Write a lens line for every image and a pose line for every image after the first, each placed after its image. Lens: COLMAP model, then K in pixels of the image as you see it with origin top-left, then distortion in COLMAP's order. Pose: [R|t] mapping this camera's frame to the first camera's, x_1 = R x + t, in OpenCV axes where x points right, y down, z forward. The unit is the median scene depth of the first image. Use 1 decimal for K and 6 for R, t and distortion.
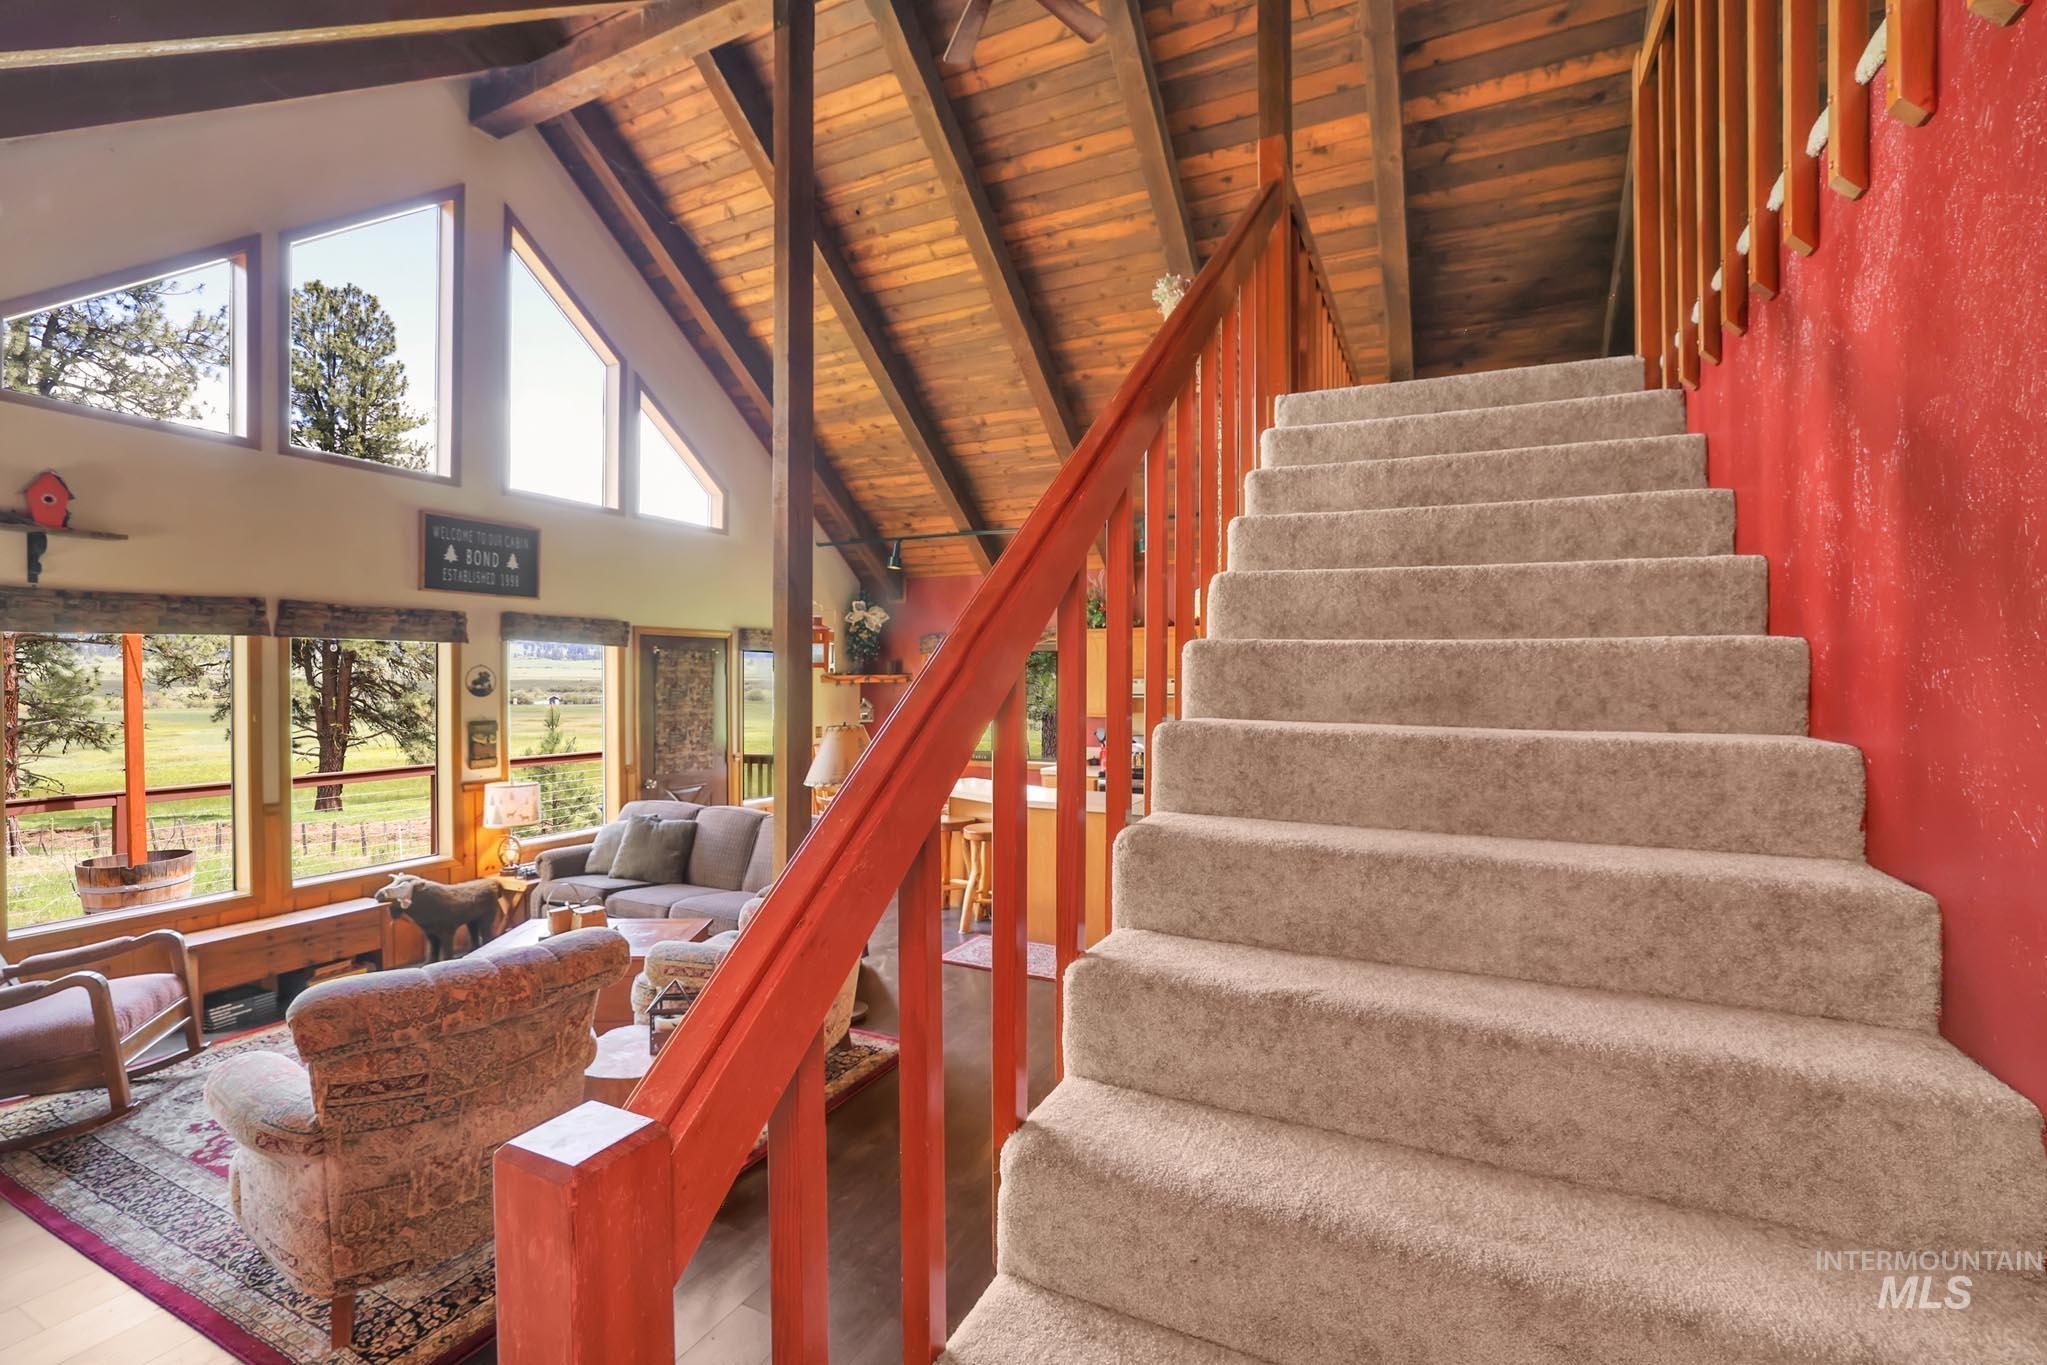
lens RADIAL K [[879.6, 0, 1026.9], [0, 879.6, 680.0], [0, 0, 1]] dist [-0.047333, 0.016183]
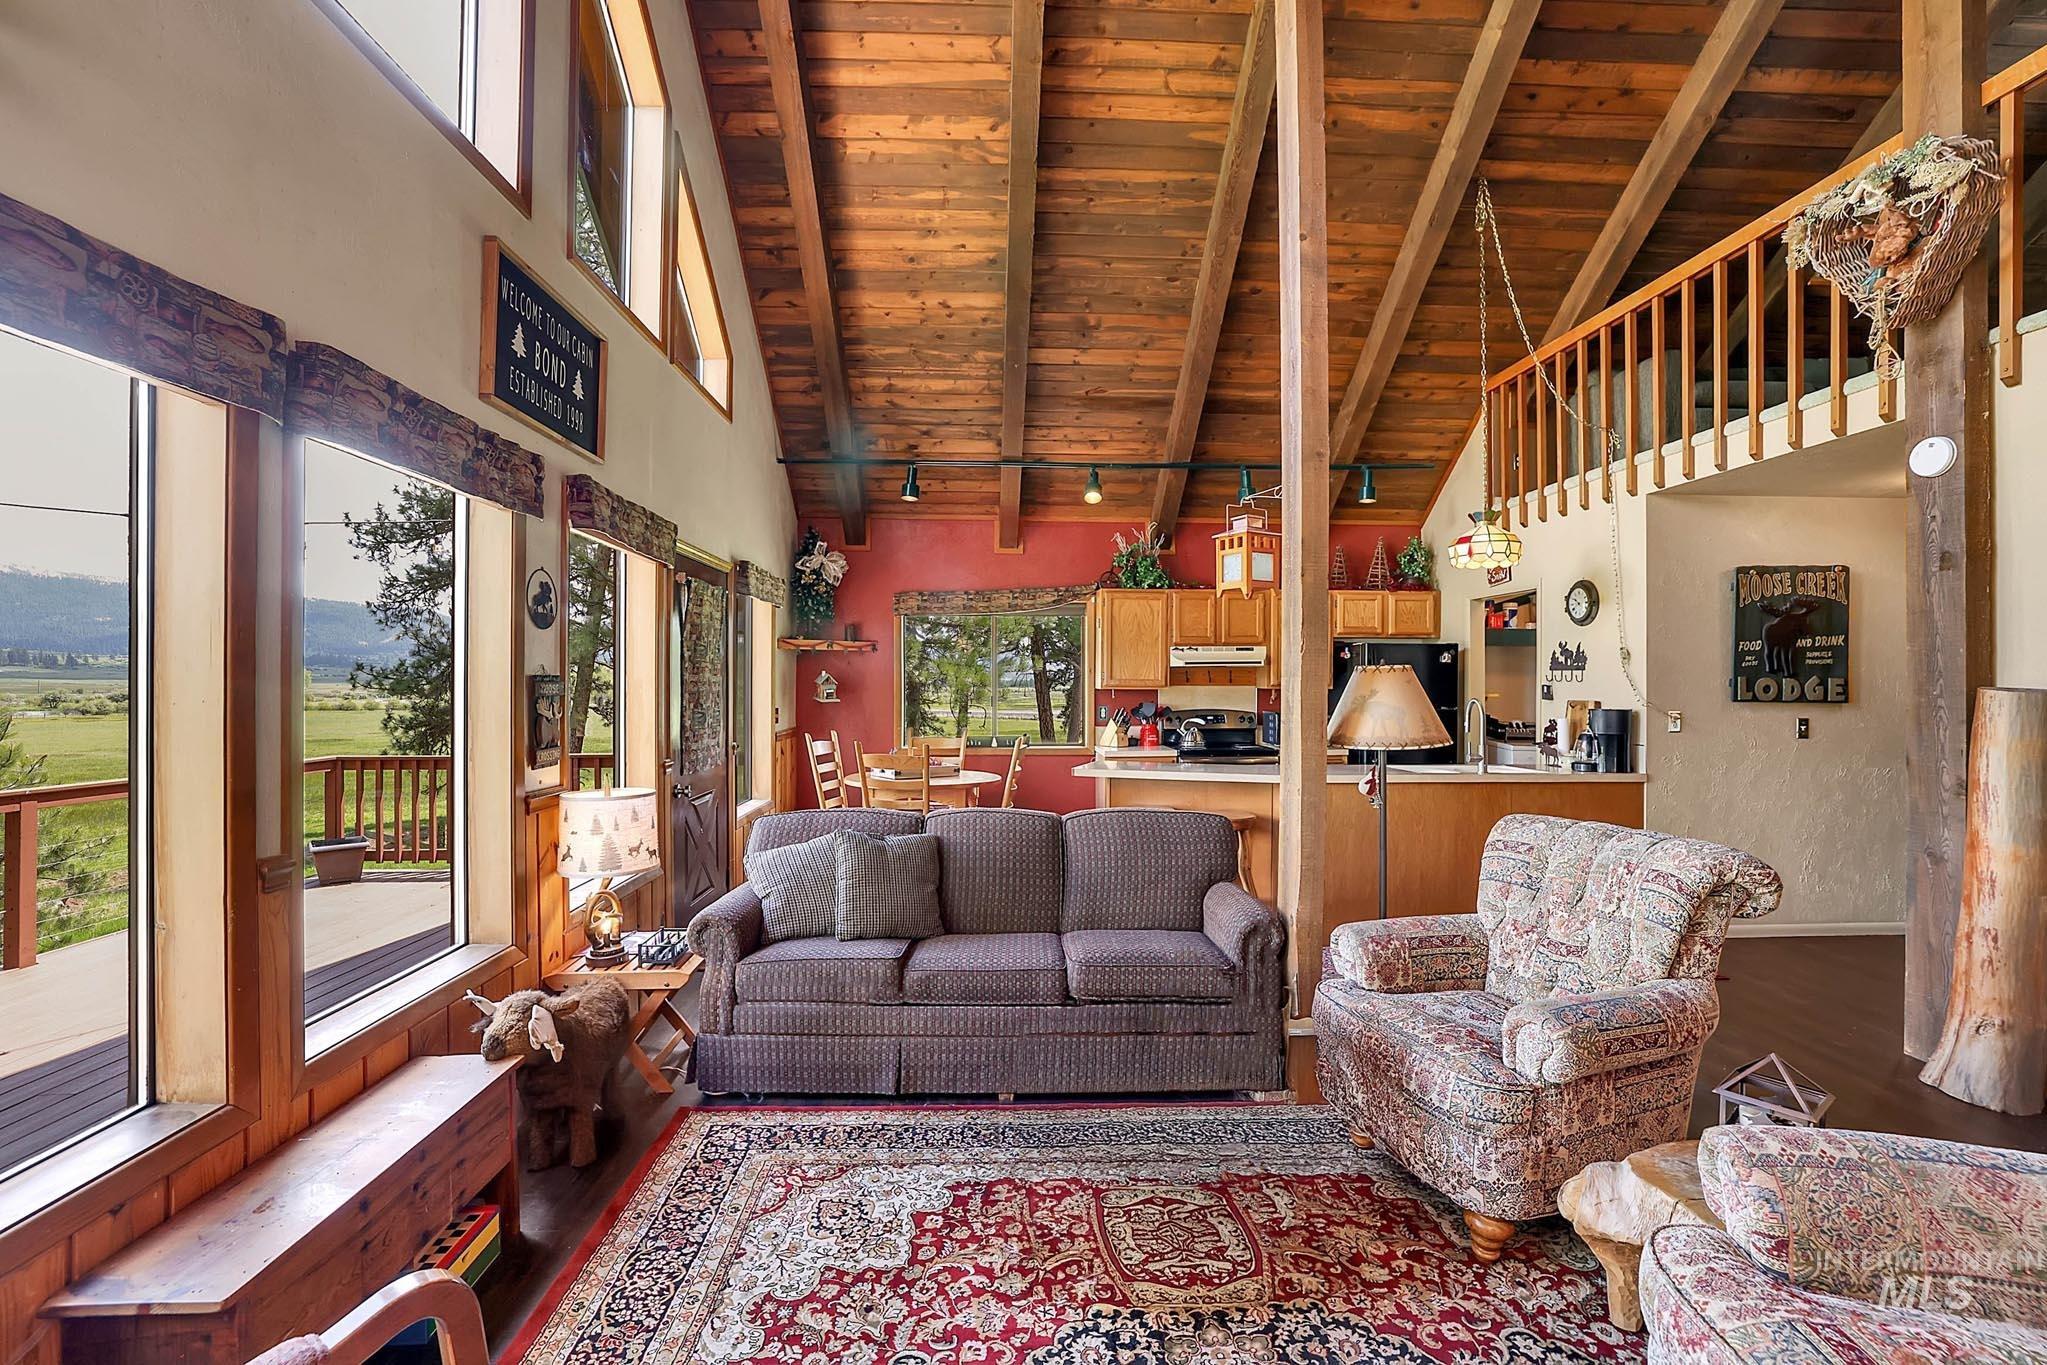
lens RADIAL K [[890.3, 0, 1029.3], [0, 890.3, 675.4], [0, 0, 1]] dist [-0.016024, -0.000115]
pose [[0.877818, 0.009048, 0.478909, -0.593775], [-0.003319, 0.999912, -0.012808, 0.049903], [-0.478983, 0.009653, 0.877771, 0.369131]]
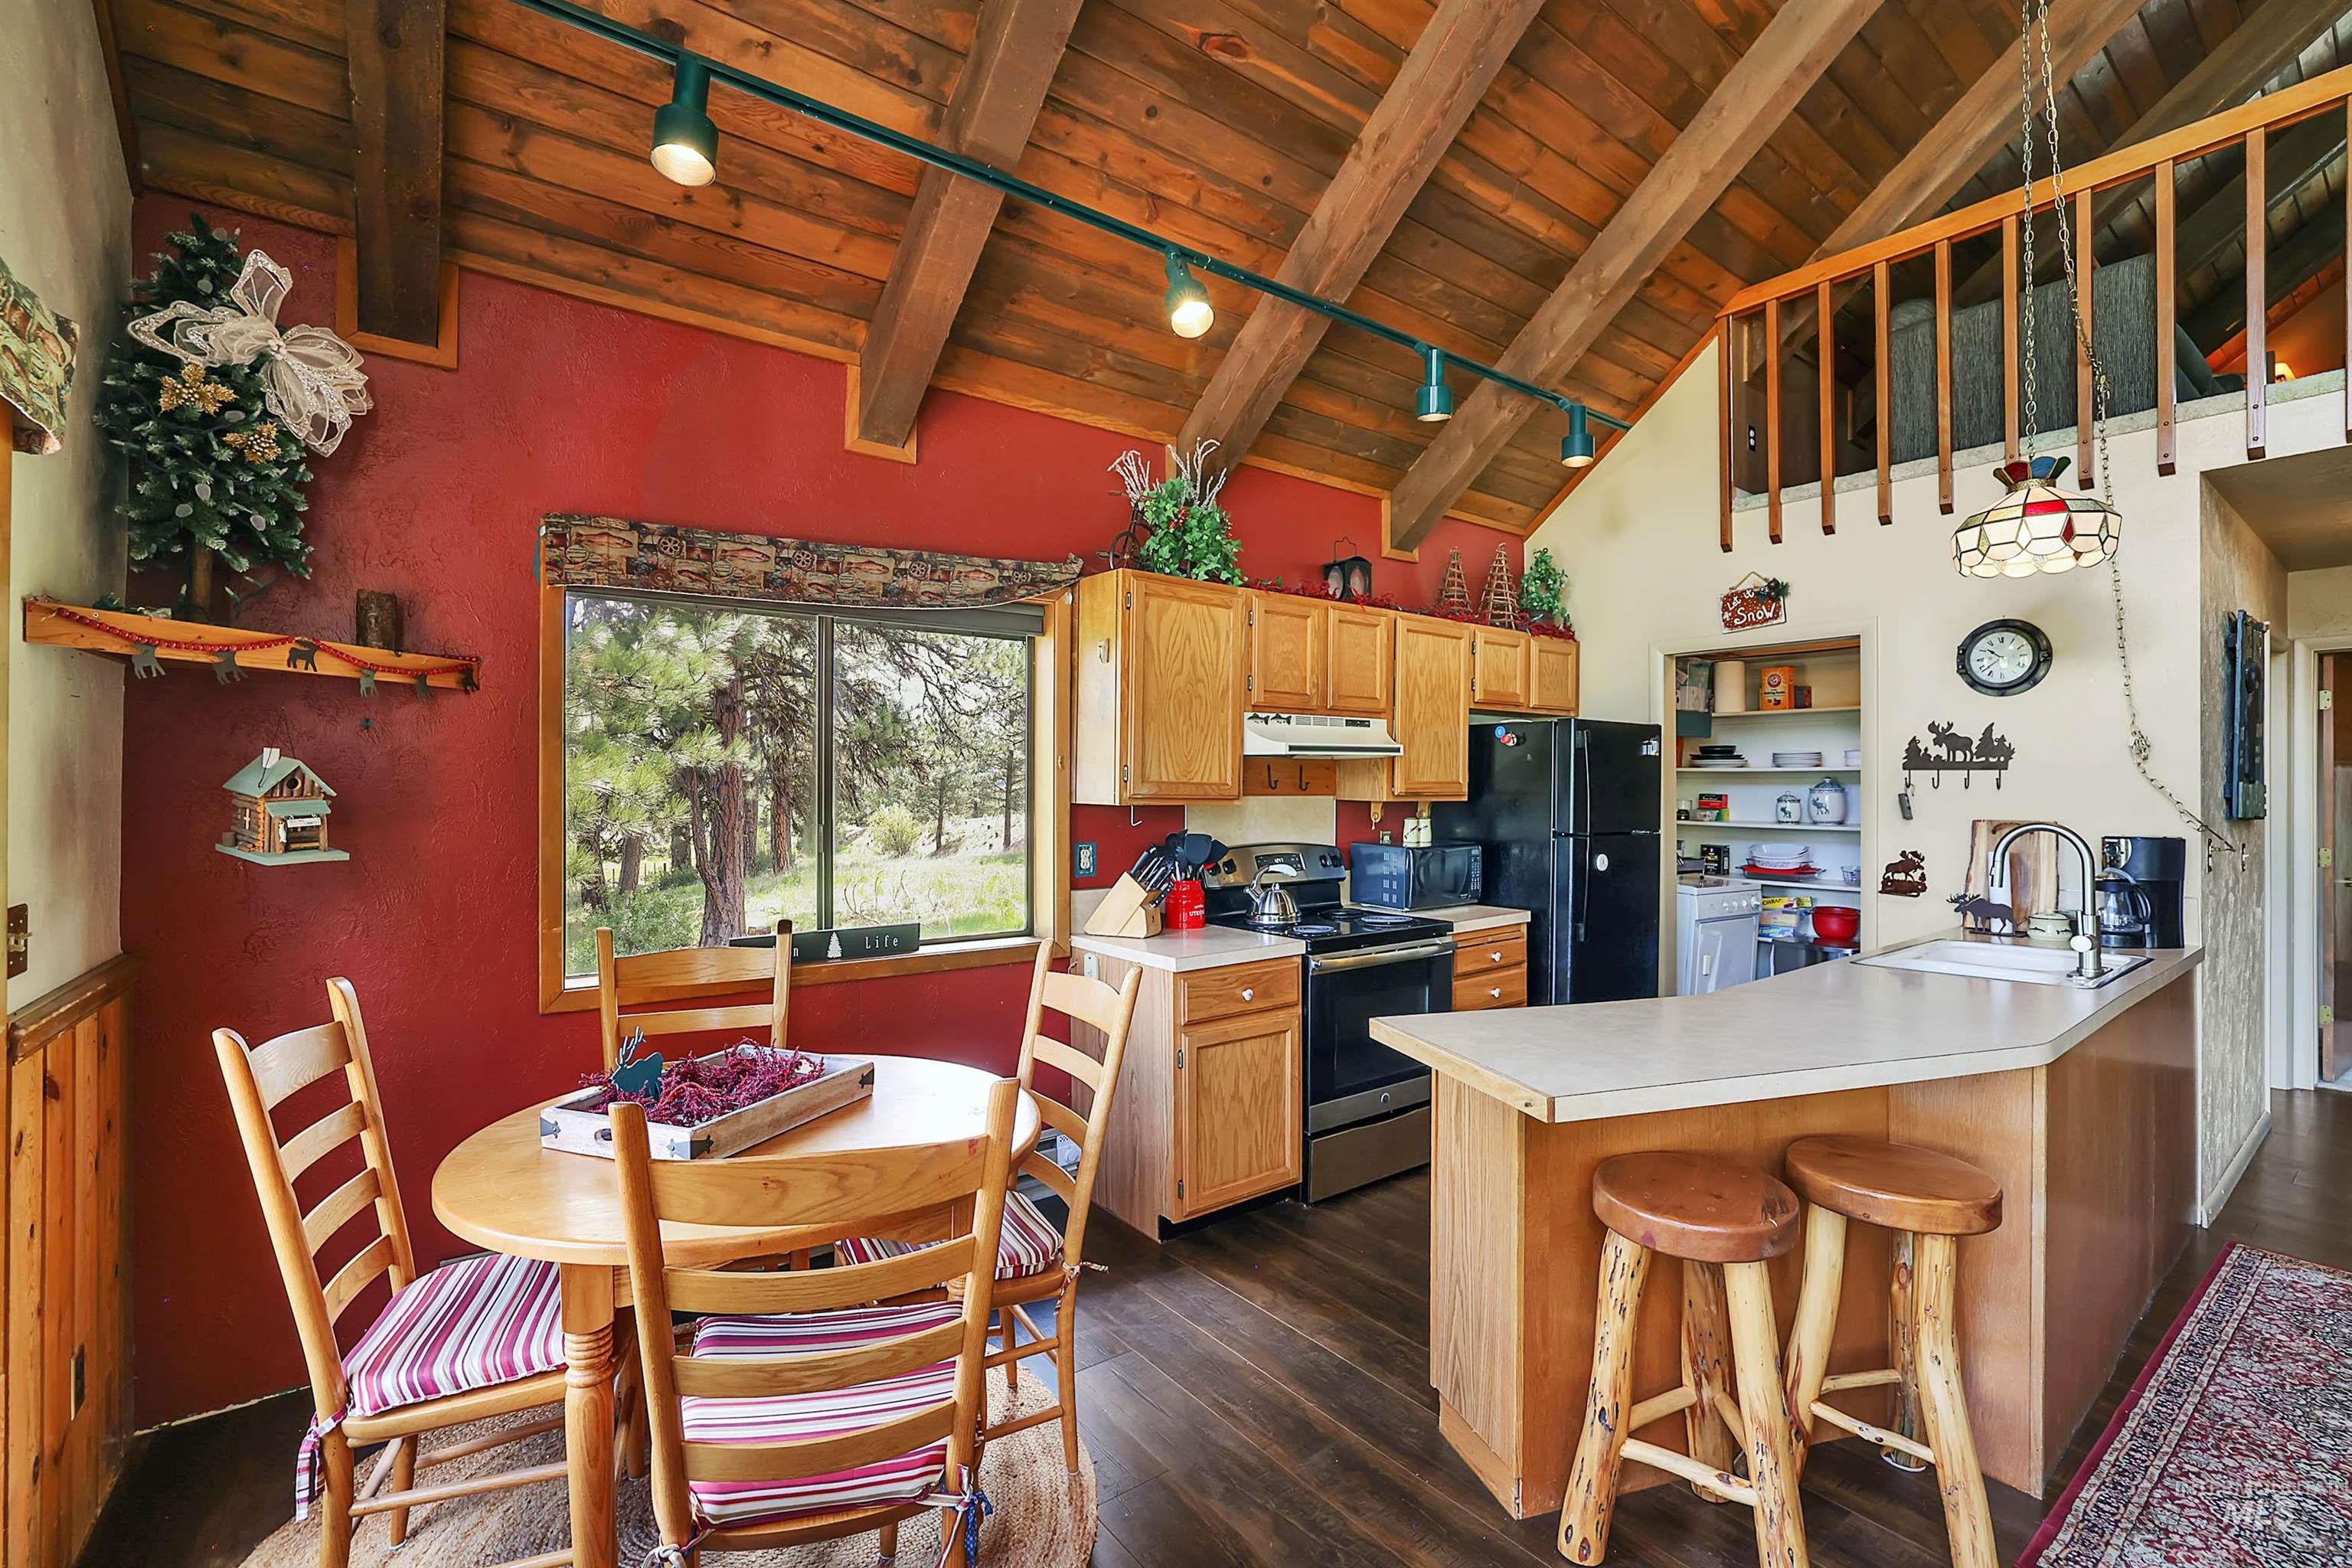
lens RADIAL K [[1025.0, 0, 1176.0], [0, 1025.0, 784.0], [0, 0, 1]] dist [-0.047341, 0.018422]
pose [[0.458141, 0.007930, 0.888844, -0.442842], [-0.000865, 0.999964, -0.008475, 0.045575], [-0.888879, 0.003114, 0.458132, 1.057095]]
